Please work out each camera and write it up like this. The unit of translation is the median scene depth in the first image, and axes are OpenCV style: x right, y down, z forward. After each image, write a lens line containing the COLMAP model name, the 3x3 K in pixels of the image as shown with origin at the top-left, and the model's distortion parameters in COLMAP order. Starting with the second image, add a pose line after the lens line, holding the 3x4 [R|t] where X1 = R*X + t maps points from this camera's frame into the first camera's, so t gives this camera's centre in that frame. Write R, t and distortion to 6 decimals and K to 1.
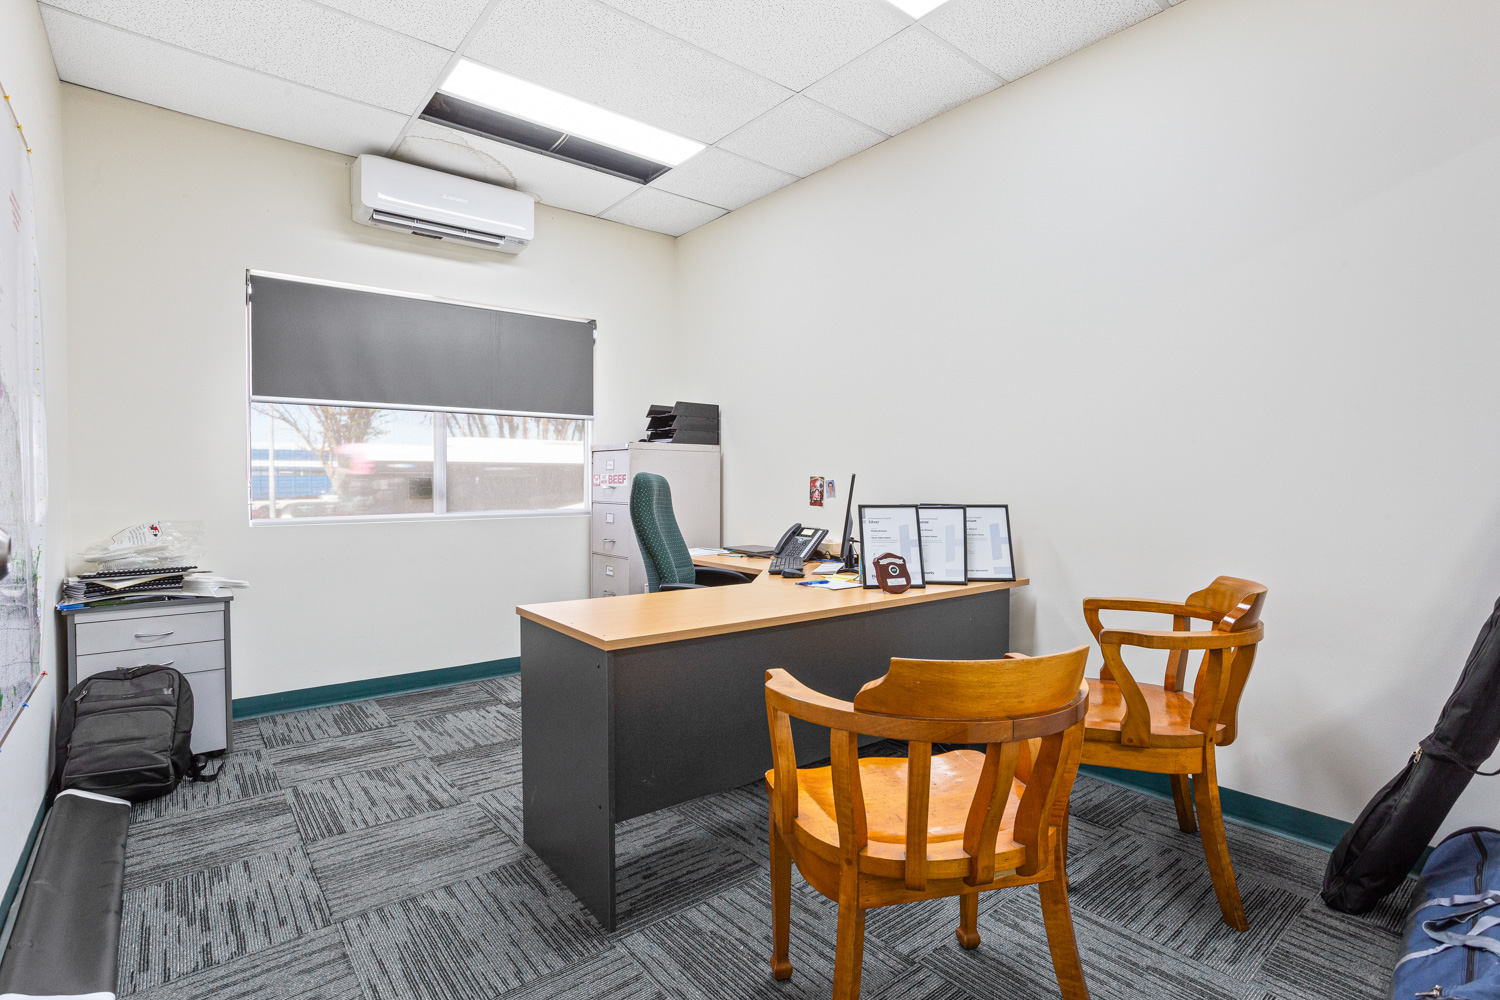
lens RADIAL K [[693.5, 0, 750.0], [0, 693.5, 500.0], [0, 0, 1]] dist [-0.001553, -0.000165]
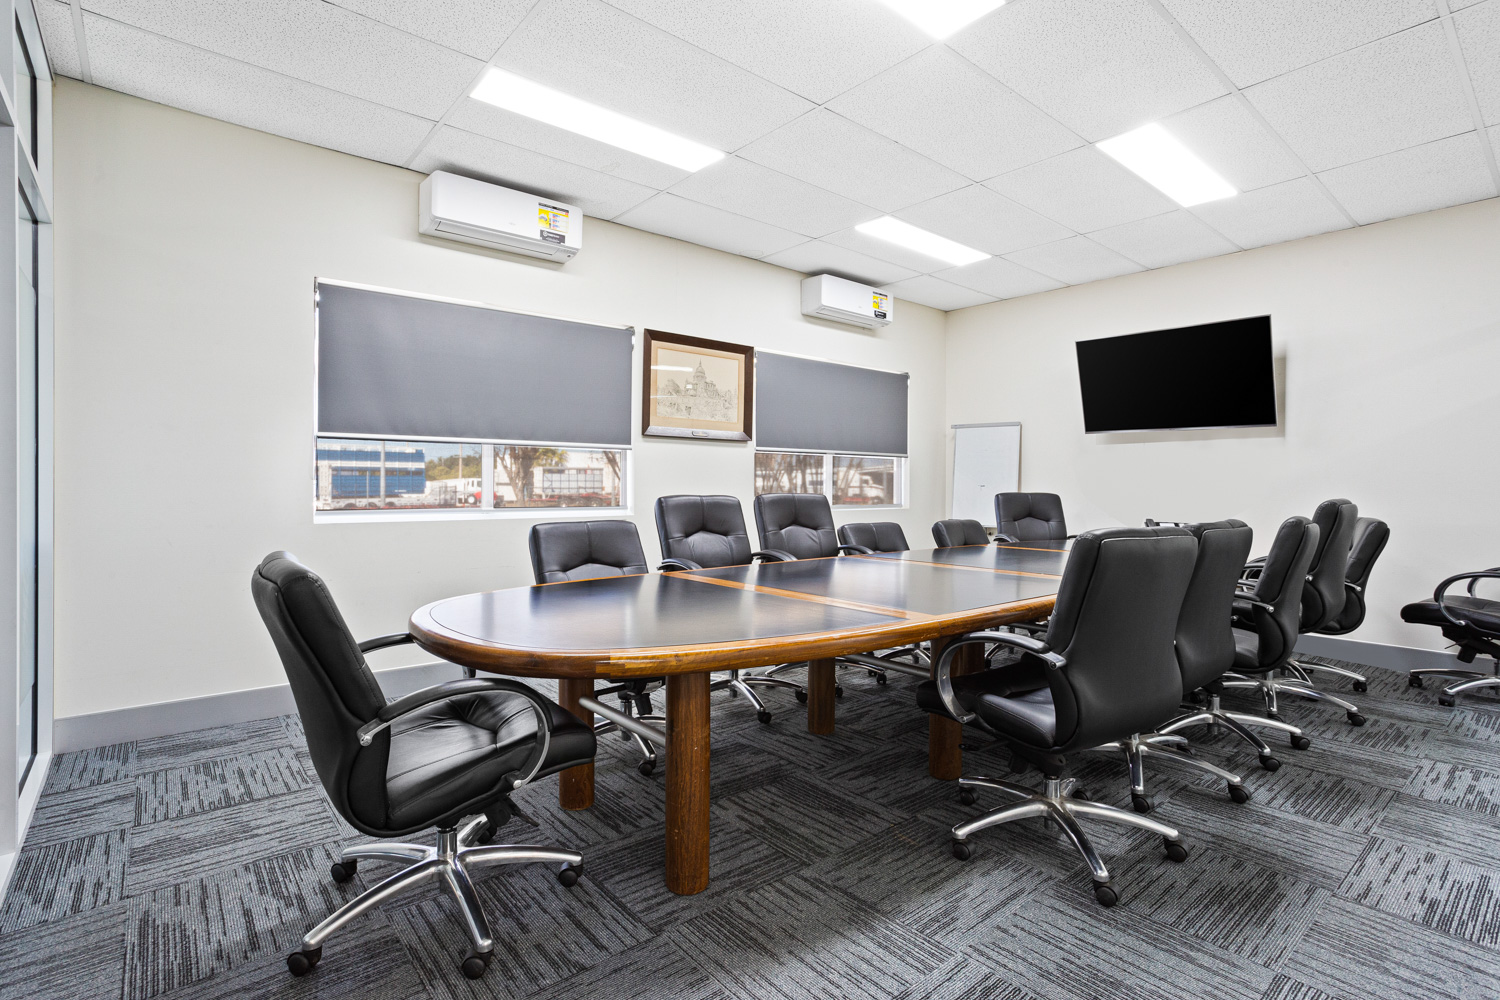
lens RADIAL K [[724.2, 0, 743.0], [0, 724.2, 490.6], [0, 0, 1]] dist [-0.000620, 0.000322]
pose [[0.999612, 0.005881, 0.027208, -0.115267], [-0.005379, 0.999815, -0.018479, 0.002612], [-0.027311, 0.018325, 0.999459, -0.091400]]
